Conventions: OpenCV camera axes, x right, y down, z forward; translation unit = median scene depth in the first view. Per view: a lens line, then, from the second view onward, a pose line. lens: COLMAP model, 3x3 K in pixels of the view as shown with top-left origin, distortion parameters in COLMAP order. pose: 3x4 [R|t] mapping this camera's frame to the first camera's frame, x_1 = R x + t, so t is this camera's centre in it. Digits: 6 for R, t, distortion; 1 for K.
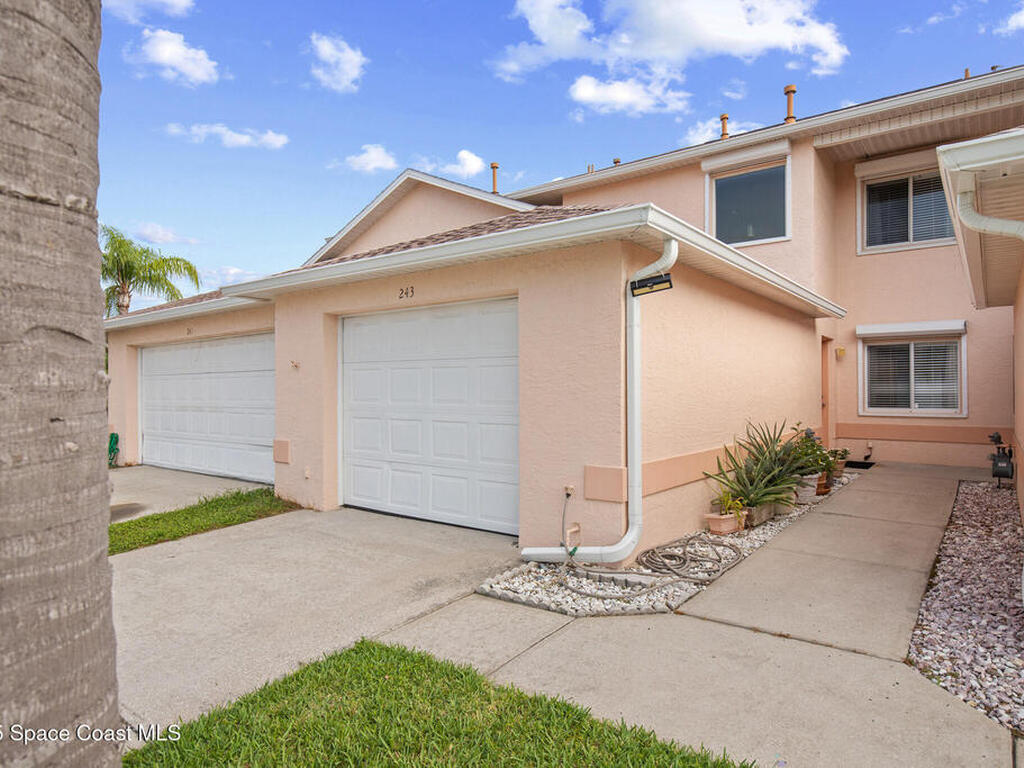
lens RADIAL K [[614.5, 0, 512.0], [0, 614.5, 384.0], [0, 0, 1]] dist [0.001746, -0.001600]
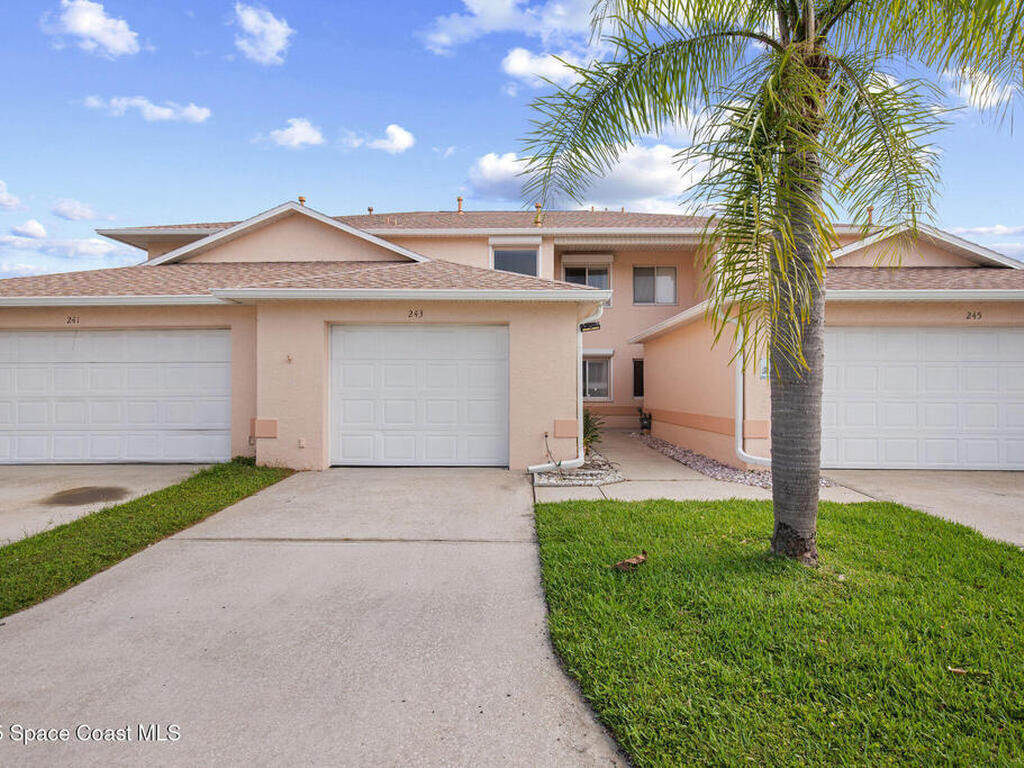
lens RADIAL K [[517.6, 0, 512.0], [0, 517.6, 390.3], [0, 0, 1]] dist [-0.000143, -0.000665]
pose [[0.807379, 0.005299, 0.590010, -0.622115], [-0.008118, 0.999965, 0.002127, 0.027992], [-0.589978, -0.006506, 0.807393, -0.132376]]
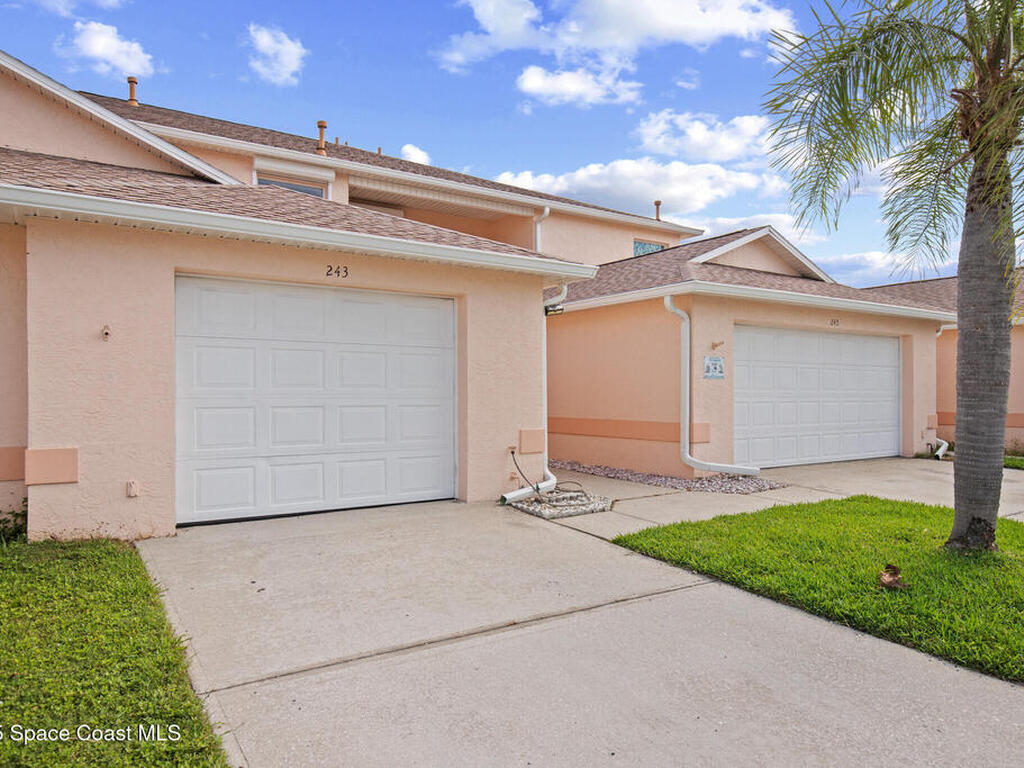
lens RADIAL K [[684.2, 0, 514.8], [0, 684.2, 396.7], [0, 0, 1]] dist [-0.000107, 0.001164]
pose [[0.332366, -0.003072, 0.943146, -0.927714], [-0.007441, 0.999955, 0.005879, 0.031707], [-0.943121, -0.008972, 0.332328, 0.333114]]
